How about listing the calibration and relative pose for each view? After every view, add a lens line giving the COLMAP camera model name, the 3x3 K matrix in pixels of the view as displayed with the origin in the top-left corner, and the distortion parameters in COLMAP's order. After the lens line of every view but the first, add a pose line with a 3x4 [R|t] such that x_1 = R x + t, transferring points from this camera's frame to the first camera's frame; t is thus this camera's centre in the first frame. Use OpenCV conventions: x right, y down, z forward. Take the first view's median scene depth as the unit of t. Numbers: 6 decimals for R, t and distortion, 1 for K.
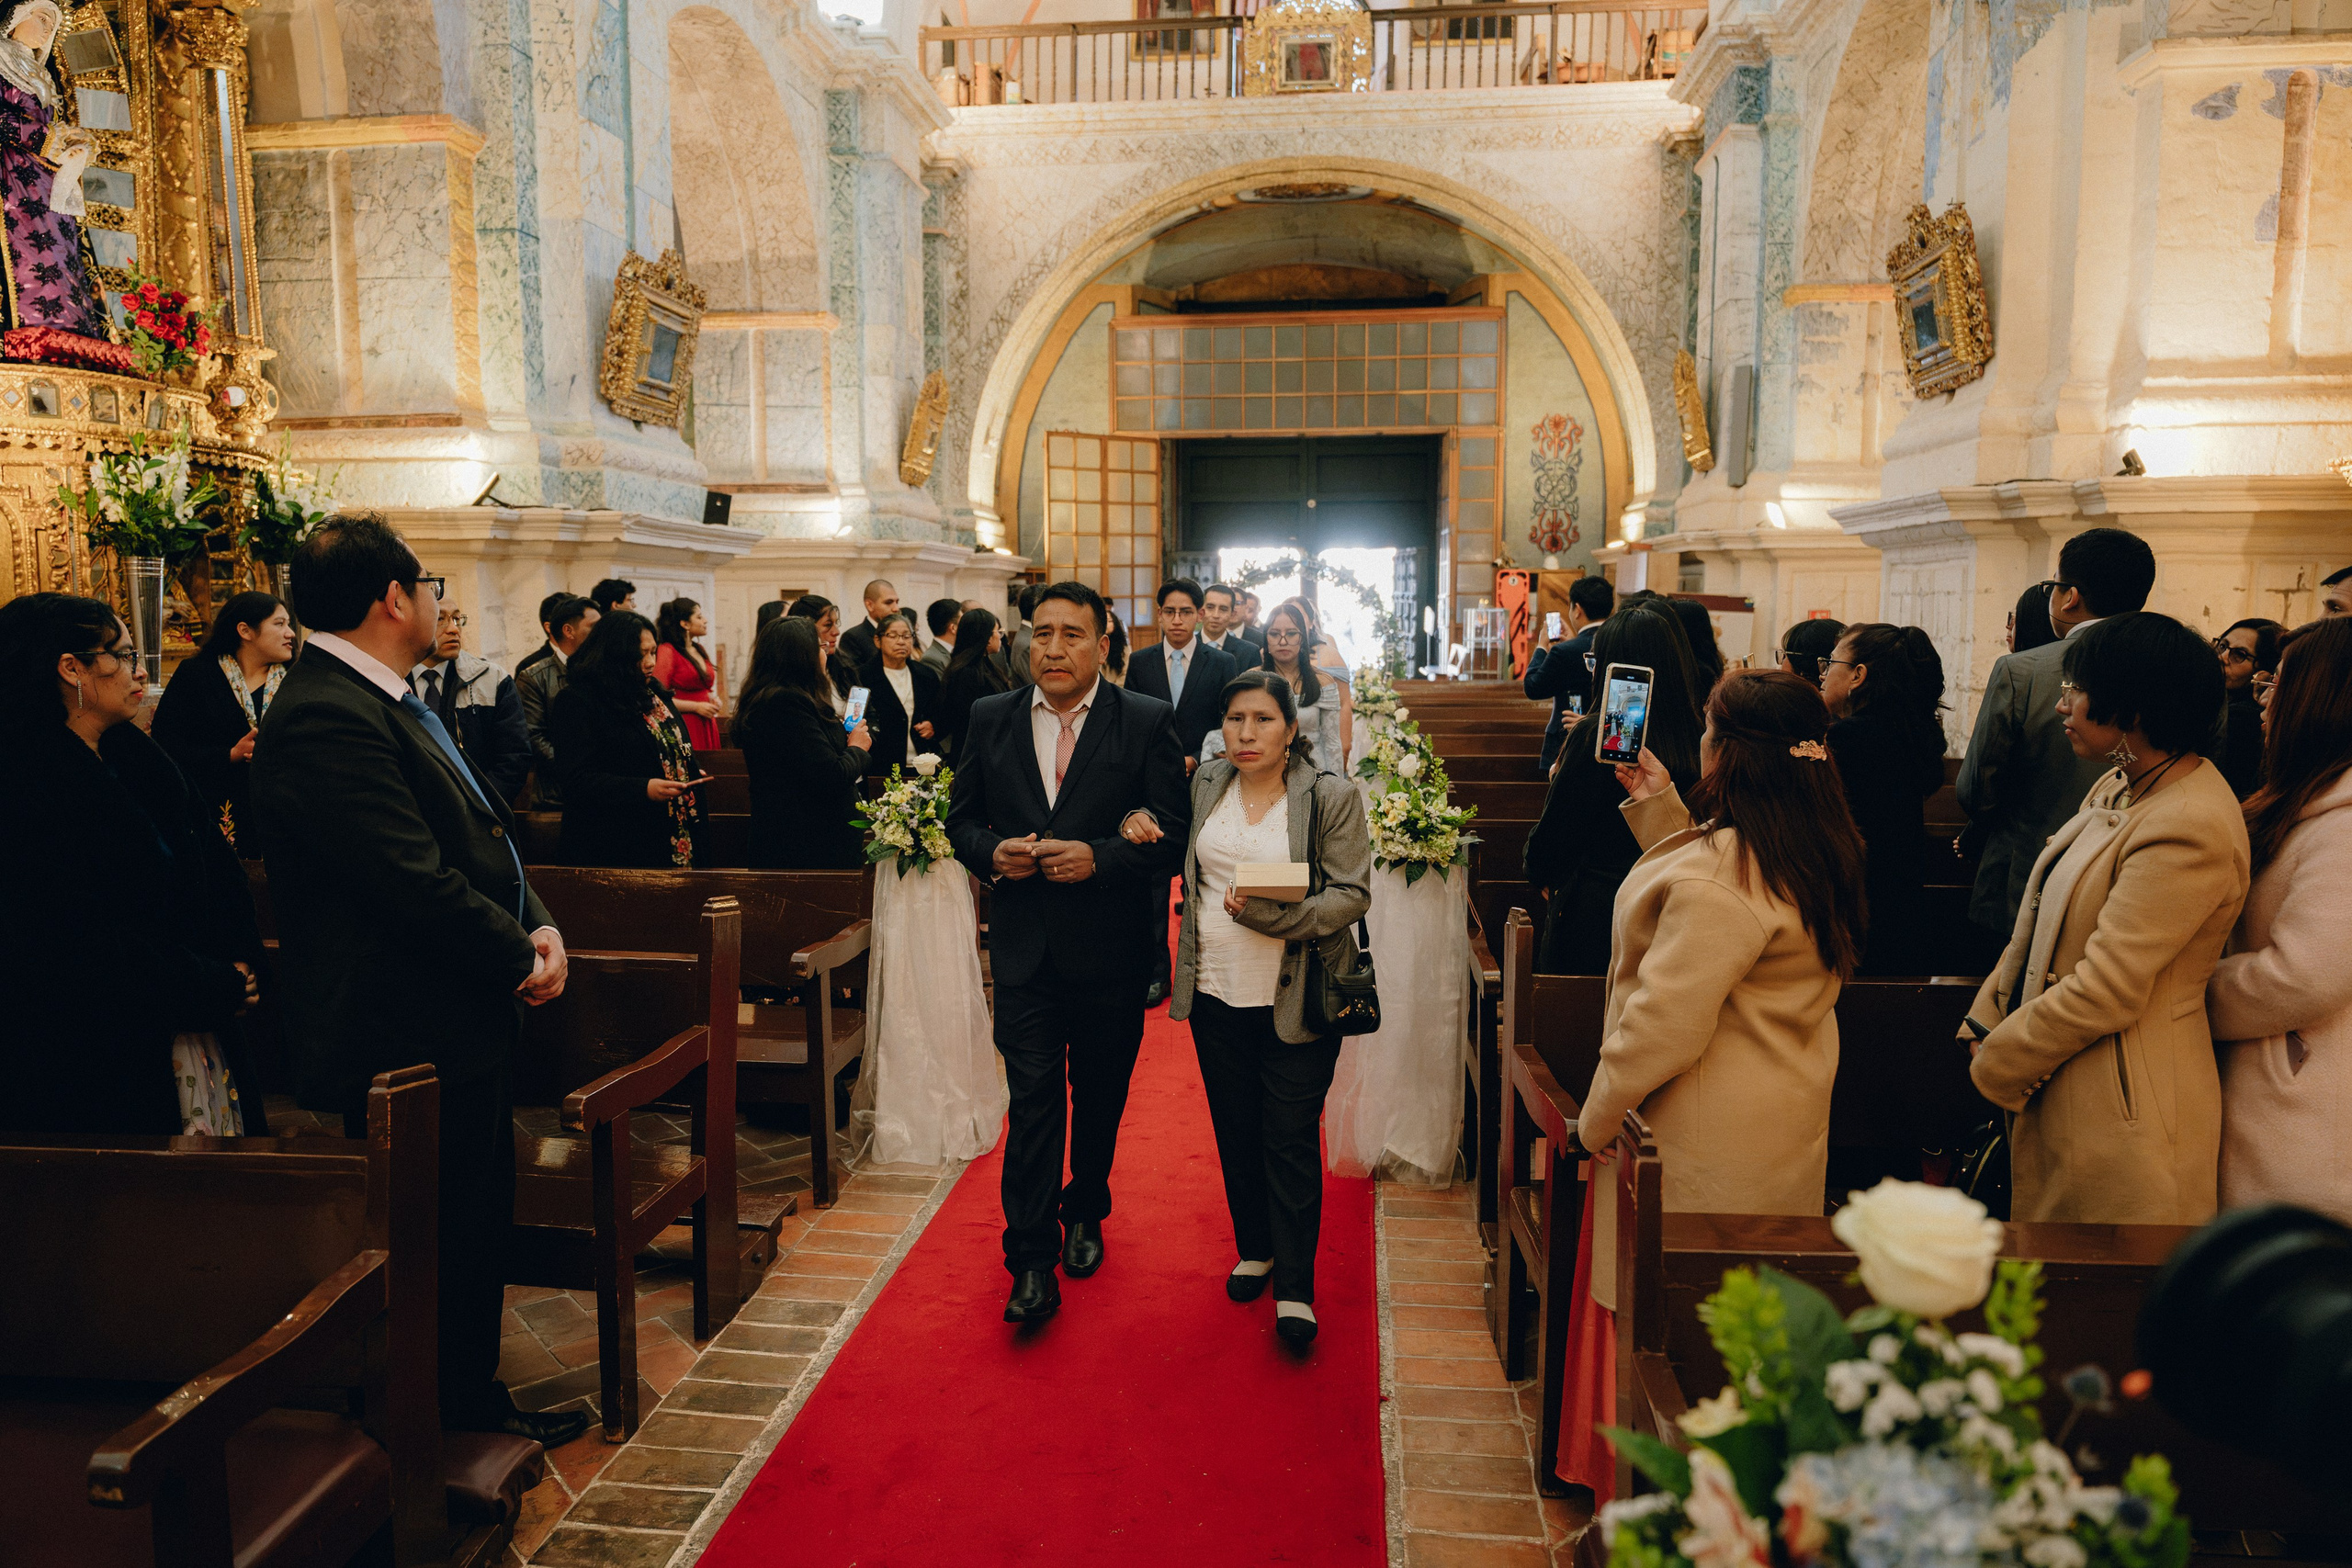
lens RADIAL K [[1571.0, 0, 1167.2], [0, 1571.0, 785.8], [0, 0, 1]] dist [-0.003391, -0.014064]
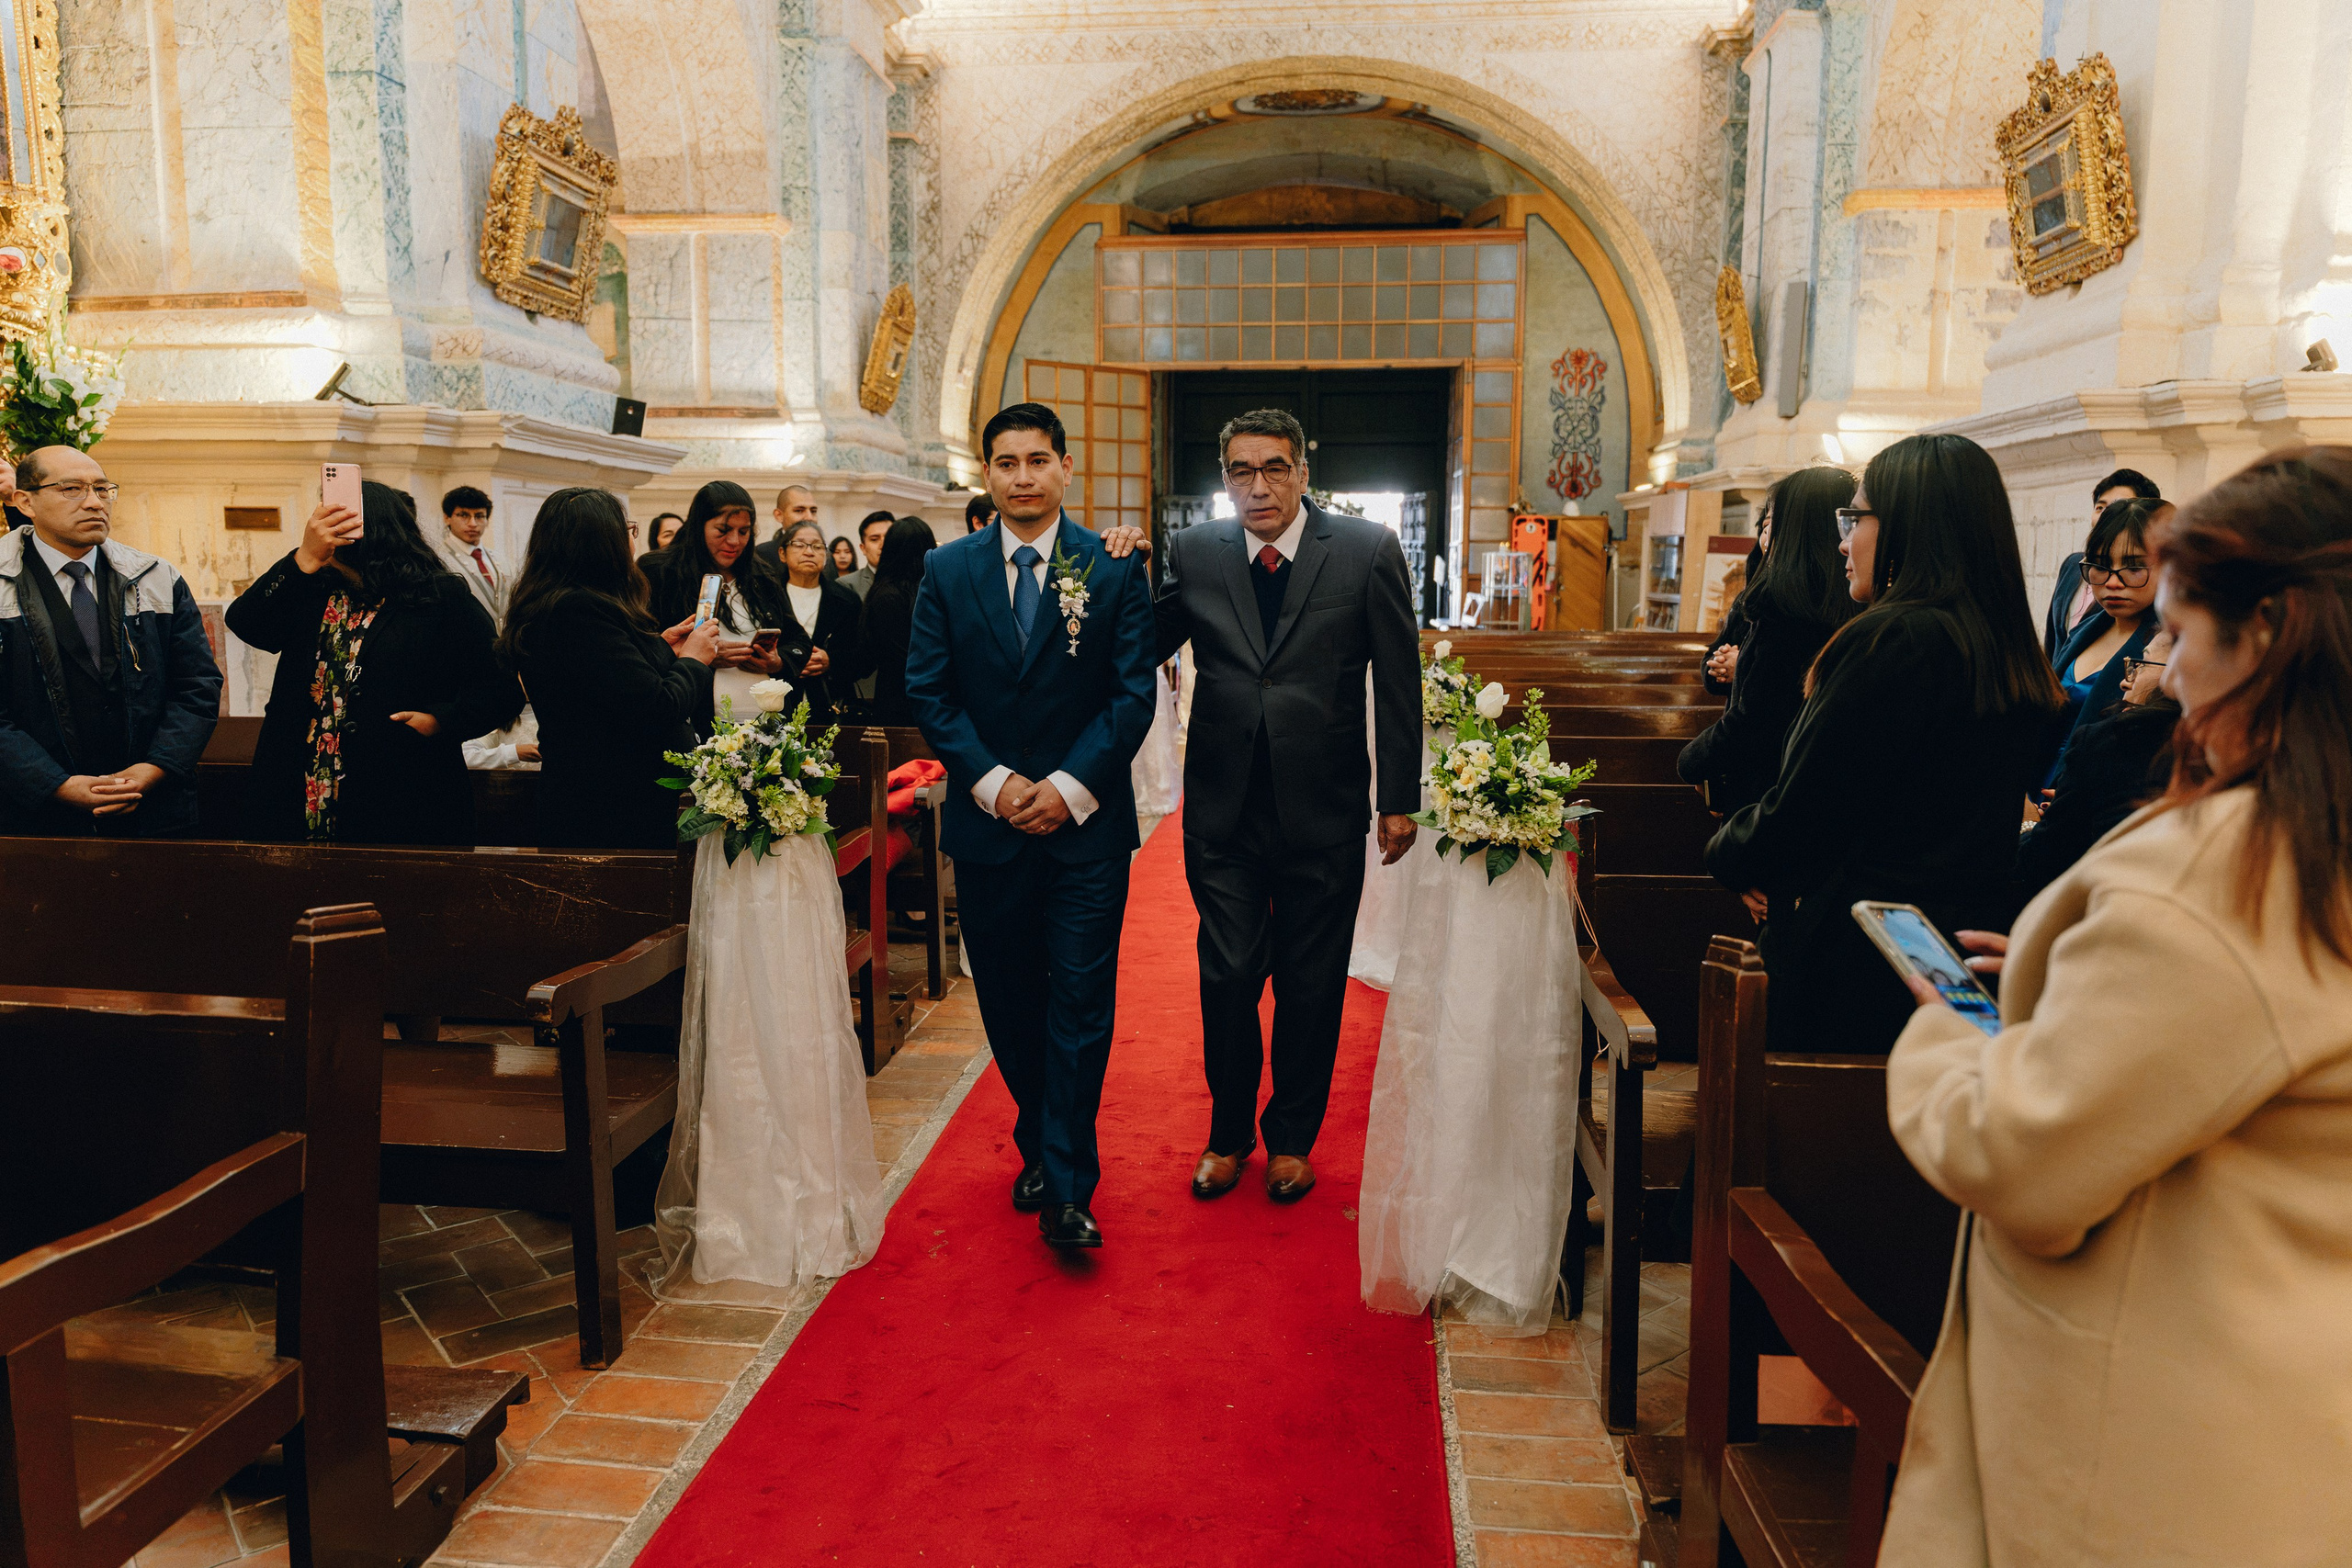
lens RADIAL K [[1585.3, 0, 1176.0], [0, 1585.3, 784.0], [0, 0, 1]] dist [0.001574, -0.019367]
pose [[0.999929, 0.006188, 0.010221, 0.003654], [-0.006404, 0.999753, 0.021291, 0.002370], [-0.010087, -0.021355, 0.999721, 0.086040]]
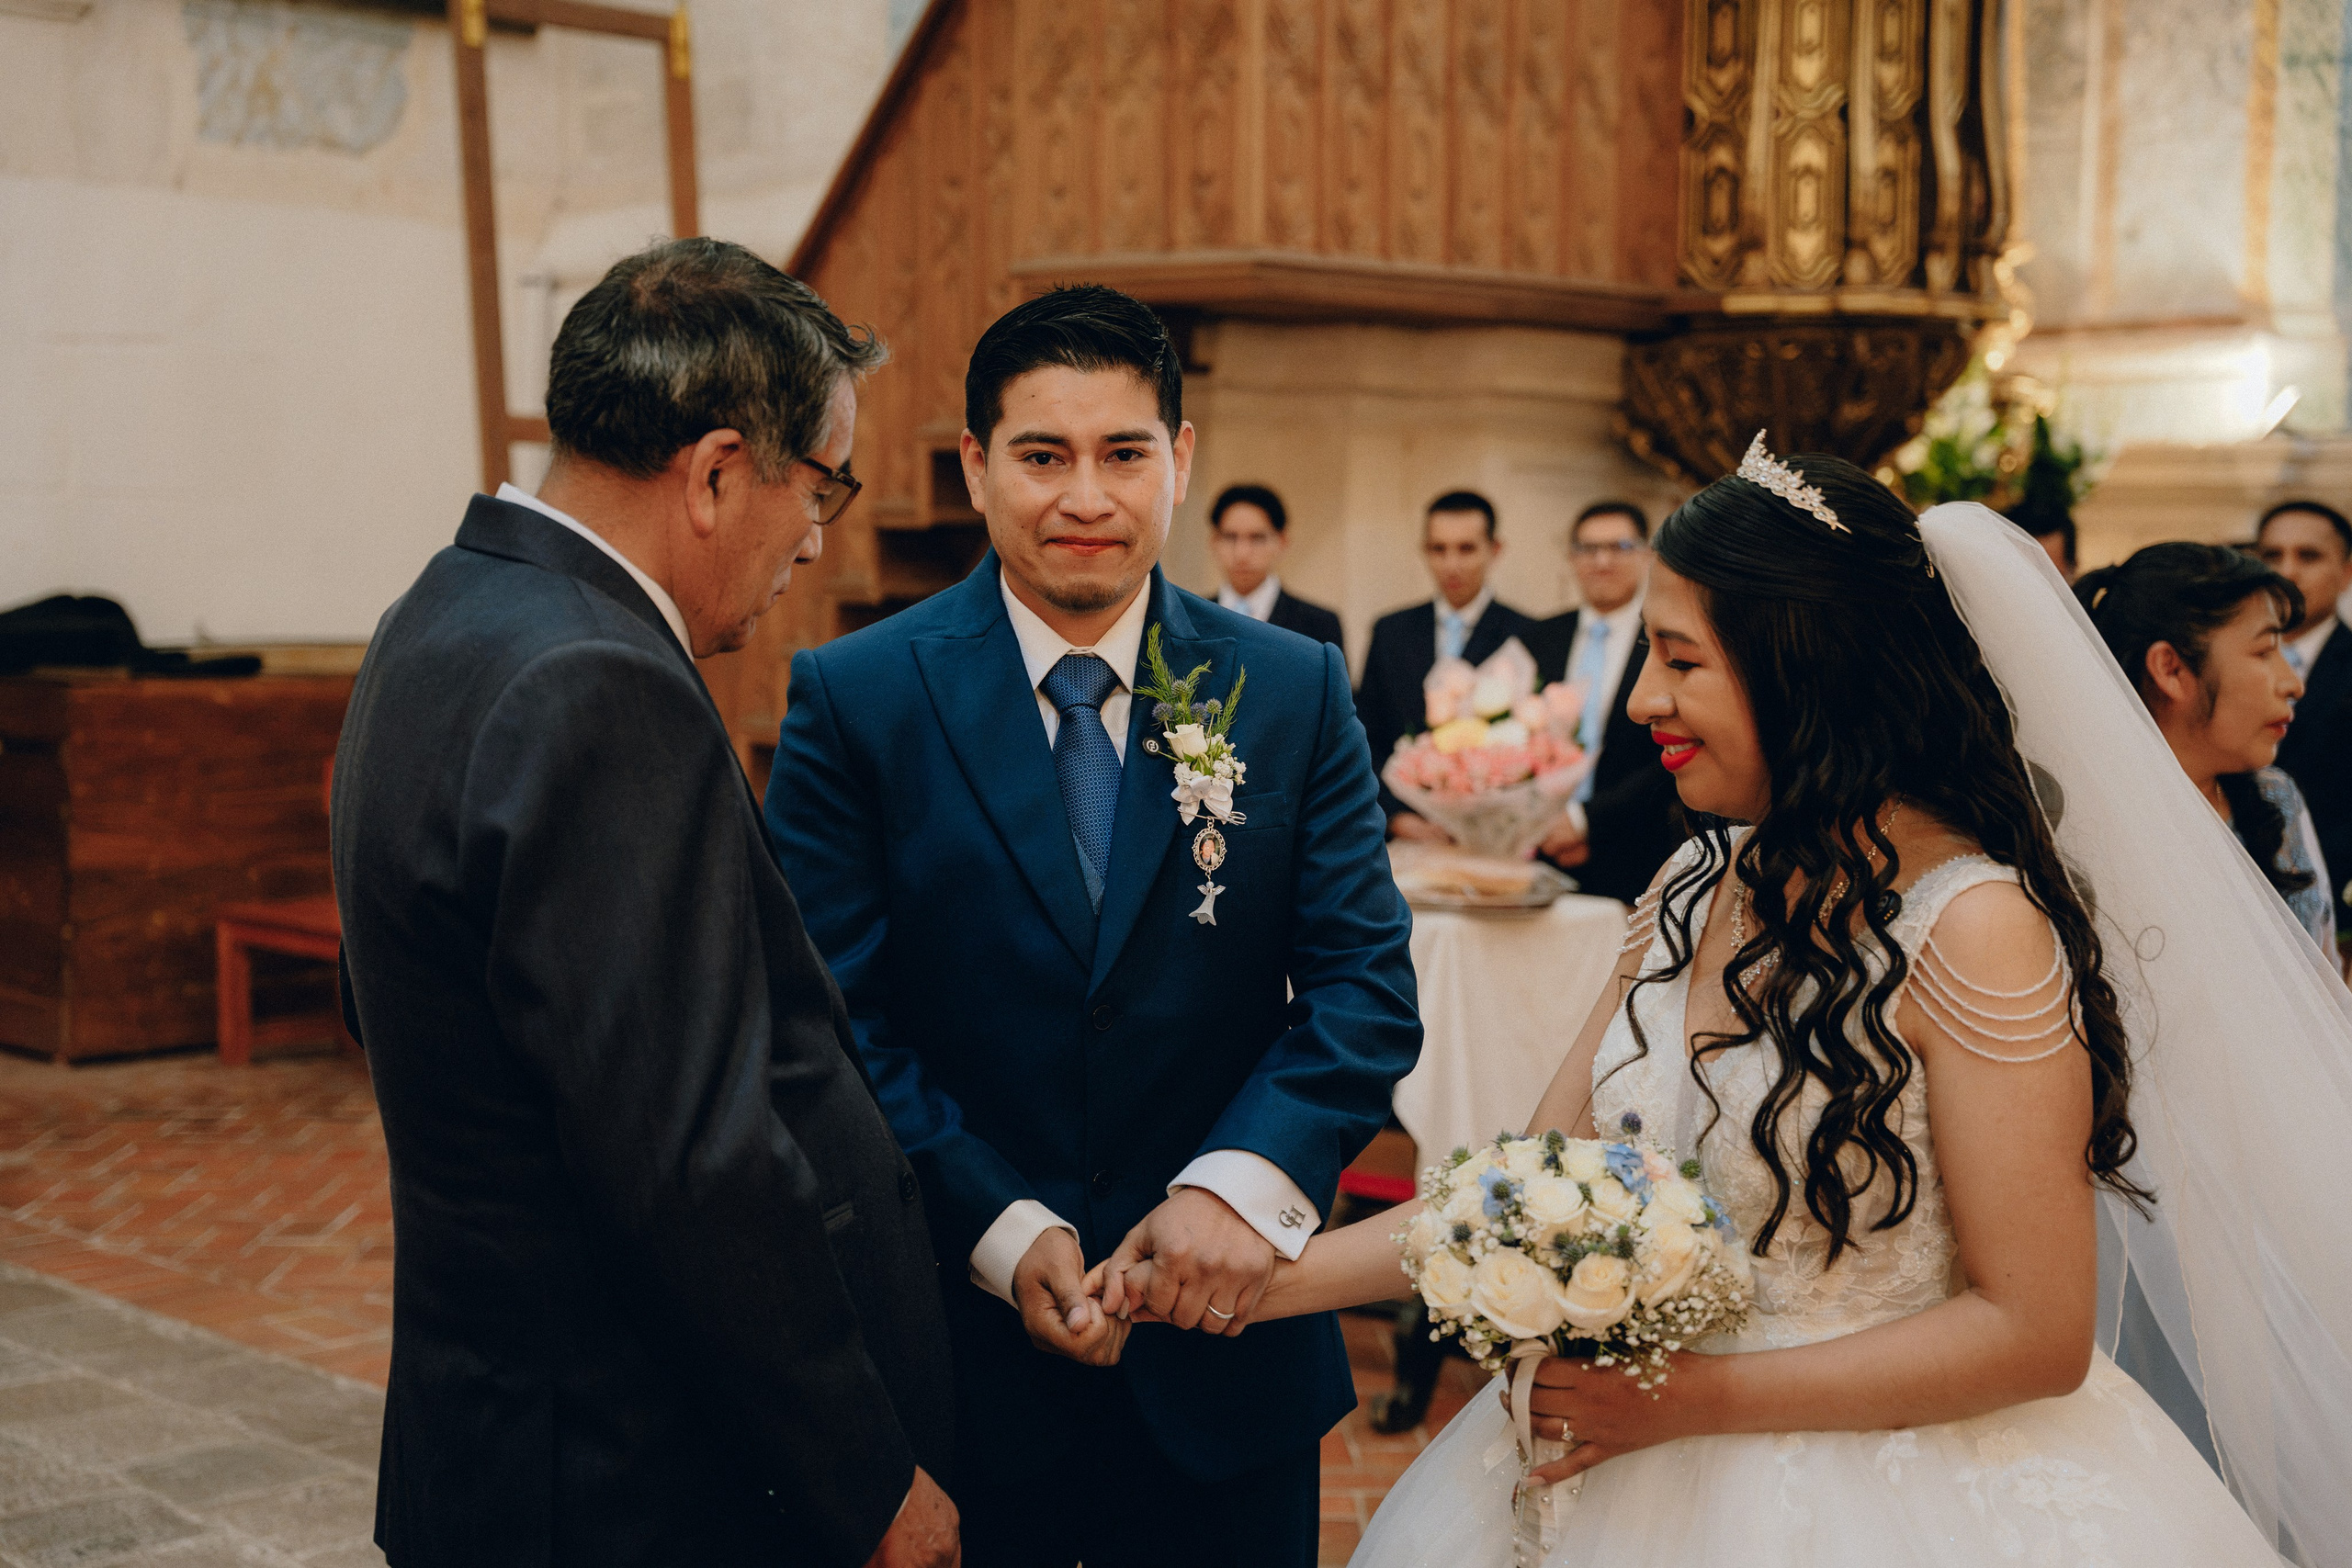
lens RADIAL K [[3096.5, 0, 1172.4], [0, 3096.5, 801.6], [0, 0, 1]] dist [0.071006, -0.089055]
pose [[0.799597, 0.057152, -0.597811, 0.022967], [-0.085895, 0.996110, -0.019659, 0.037721], [0.594363, 0.067069, 0.801396, -0.271825]]
